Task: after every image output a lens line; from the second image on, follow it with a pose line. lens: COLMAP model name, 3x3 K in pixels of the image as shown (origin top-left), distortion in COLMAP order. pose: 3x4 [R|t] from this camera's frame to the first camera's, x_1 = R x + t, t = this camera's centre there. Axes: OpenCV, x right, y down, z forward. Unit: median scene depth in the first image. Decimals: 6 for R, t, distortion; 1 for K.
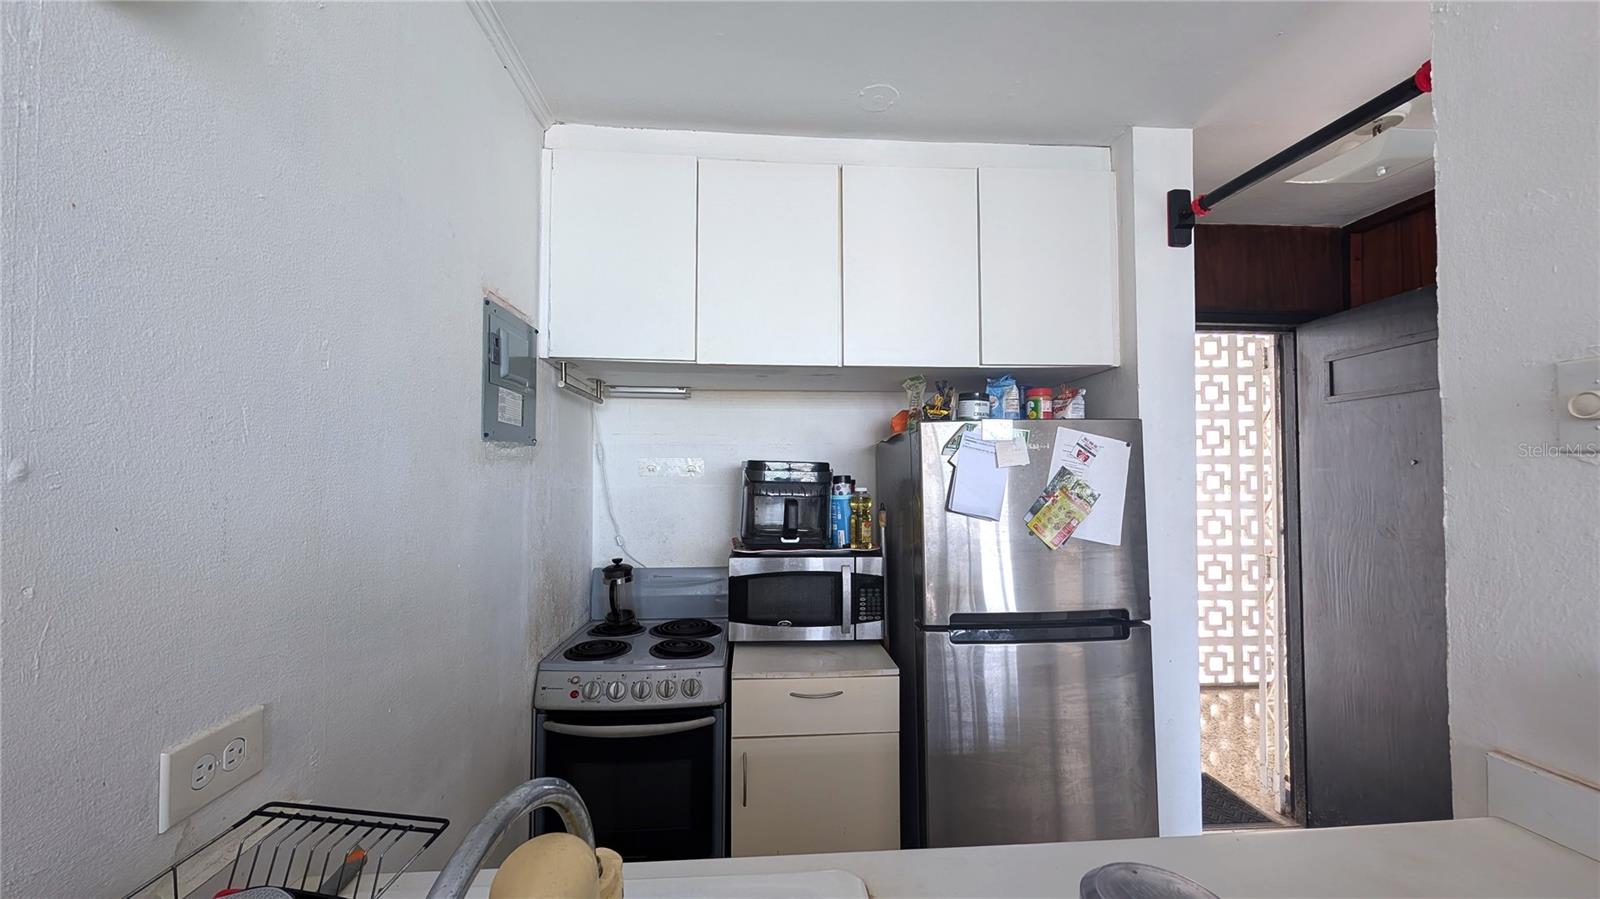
lens RADIAL K [[602.2, 0, 798.0], [0, 602.2, 452.8], [0, 0, 1]] dist [-0.000009, 0.000044]
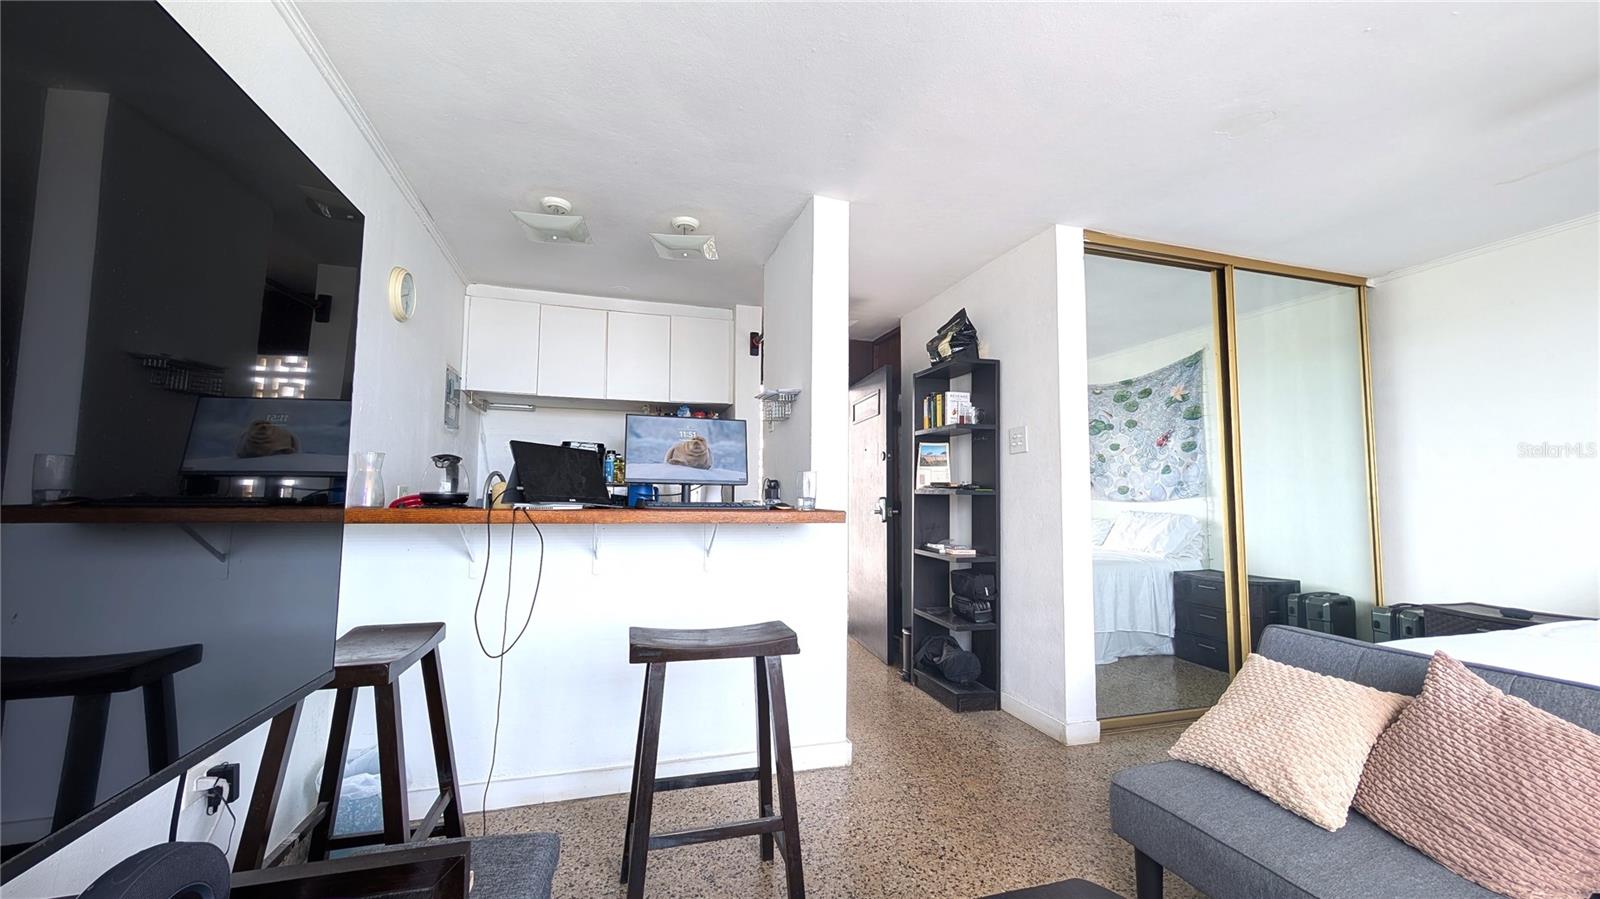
lens RADIAL K [[602.2, 0, 807.8], [0, 602.2, 452.8], [0, 0, 1]] dist [-0.000009, 0.000044]
pose [[0.971535, 0.020753, 0.235986, 0.275904], [-0.009974, 0.998855, -0.046780, 0.155609], [-0.236687, 0.043095, 0.970630, -1.362523]]
